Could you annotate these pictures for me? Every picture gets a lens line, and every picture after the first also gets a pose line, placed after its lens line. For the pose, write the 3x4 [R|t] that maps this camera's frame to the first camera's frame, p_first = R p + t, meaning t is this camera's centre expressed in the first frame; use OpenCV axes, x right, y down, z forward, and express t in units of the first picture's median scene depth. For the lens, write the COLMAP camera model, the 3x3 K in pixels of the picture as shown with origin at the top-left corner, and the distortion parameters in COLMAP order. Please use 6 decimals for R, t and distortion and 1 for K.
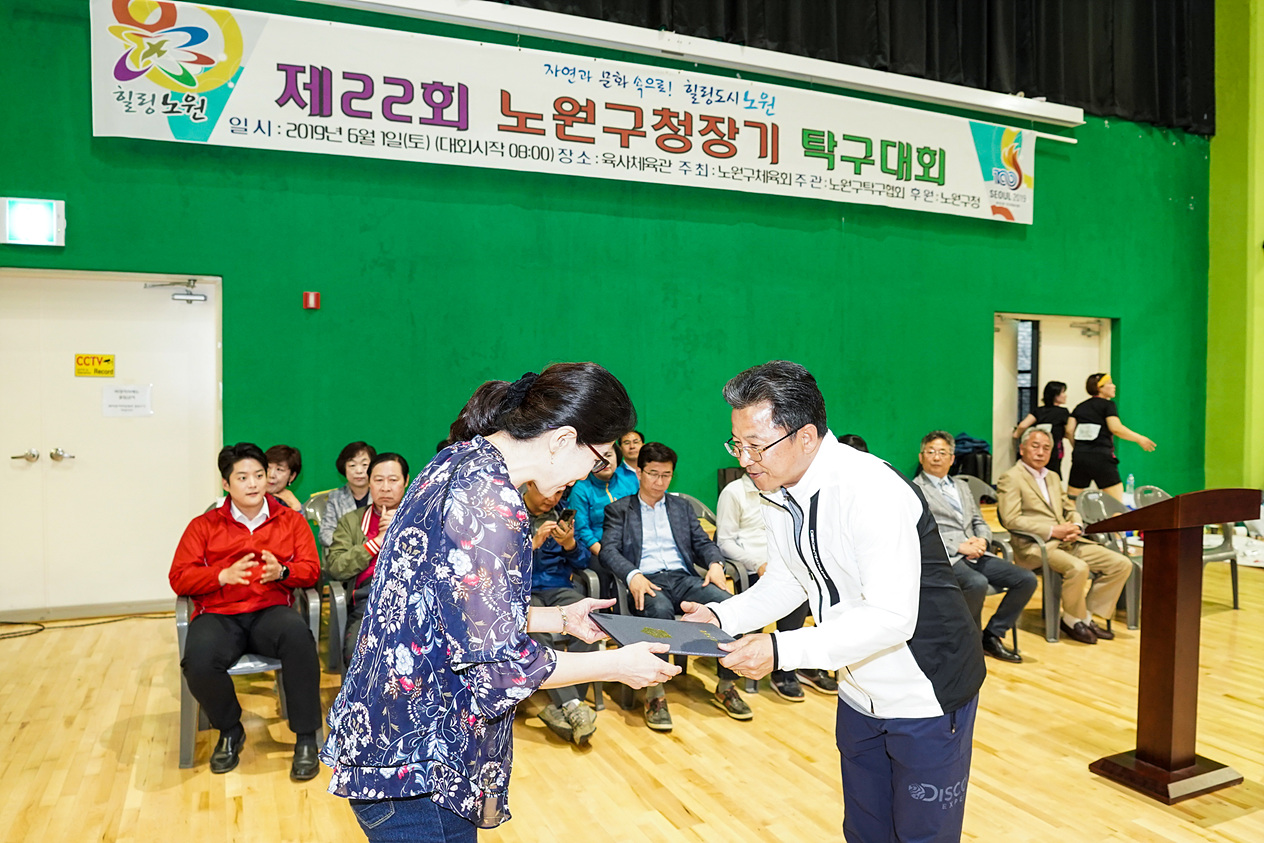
lens RADIAL K [[916.9, 0, 623.7], [0, 916.9, 412.0], [0, 0, 1]] dist [-0.070700, 0.035527]
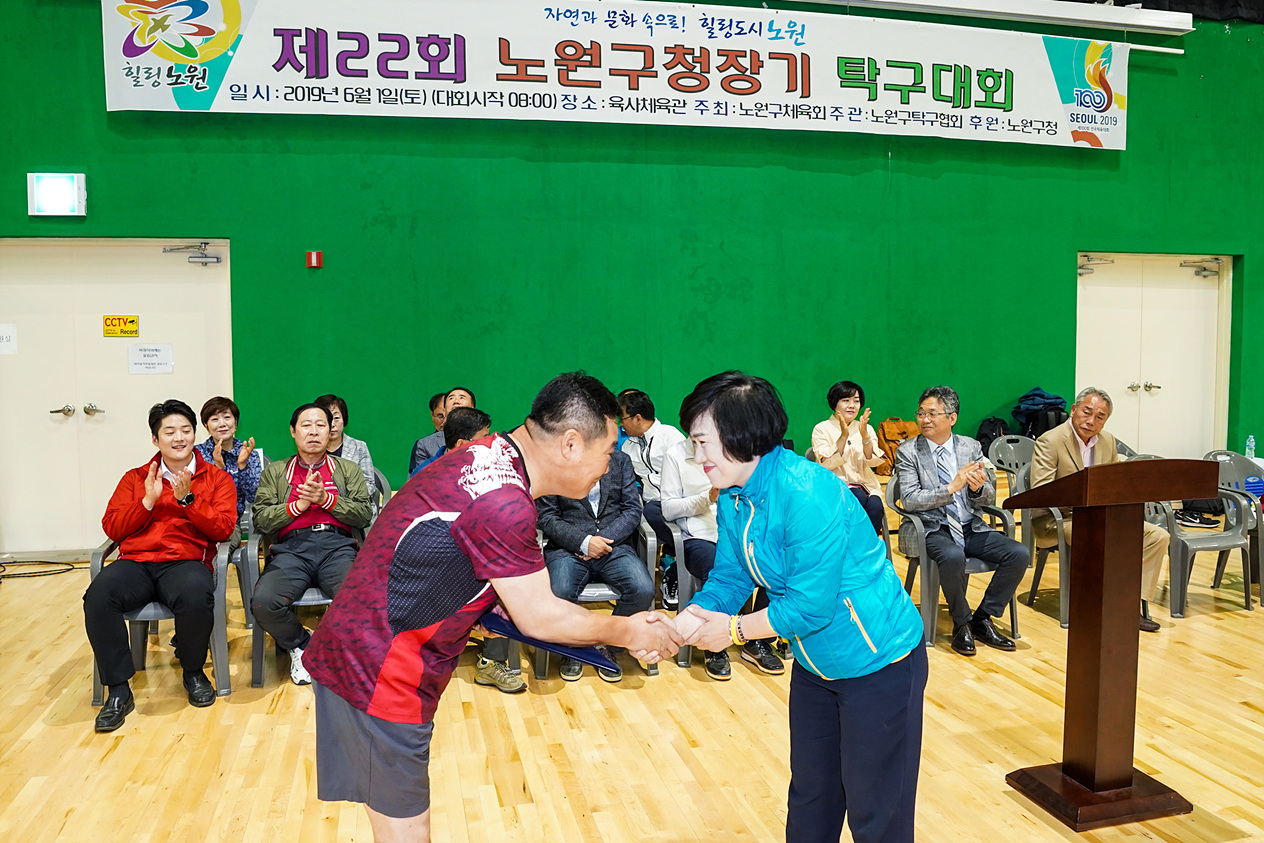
lens RADIAL K [[925.8, 0, 595.6], [0, 925.8, 392.2], [0, 0, 1]] dist [-0.075811, 0.035429]
pose [[0.980168, 0.000312, -0.198168, 0.159360], [0.005493, 0.999572, 0.028741, -0.001066], [0.198092, -0.029260, 0.979747, 0.041738]]
